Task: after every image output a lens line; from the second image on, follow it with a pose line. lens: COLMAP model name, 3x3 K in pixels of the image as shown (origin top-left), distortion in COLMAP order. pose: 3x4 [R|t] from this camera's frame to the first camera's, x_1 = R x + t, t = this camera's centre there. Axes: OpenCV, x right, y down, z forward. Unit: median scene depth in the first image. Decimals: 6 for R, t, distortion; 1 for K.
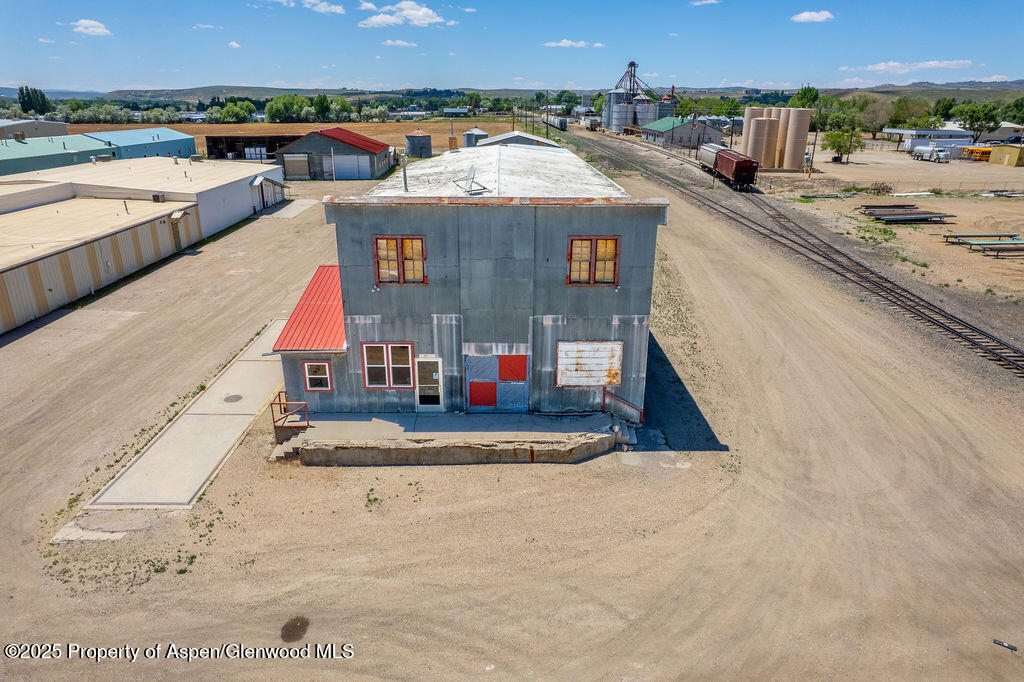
lens RADIAL K [[656.1, 0, 512.6], [0, 656.1, 343.9], [0, 0, 1]] dist [-0.077246, 0.073621]
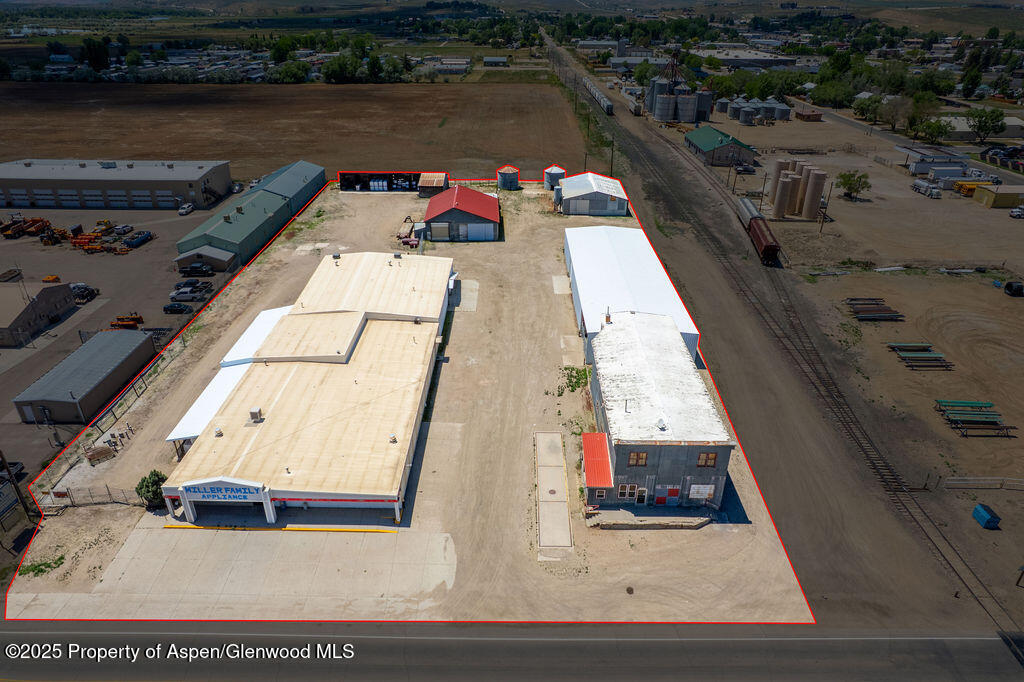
lens RADIAL K [[656.1, 0, 512.6], [0, 656.1, 343.9], [0, 0, 1]] dist [-0.077246, 0.073621]
pose [[0.999630, 0.013317, -0.023723, -0.603862], [-0.010151, 0.991606, 0.128893, -0.904640], [0.025240, -0.128605, 0.991375, -1.589795]]
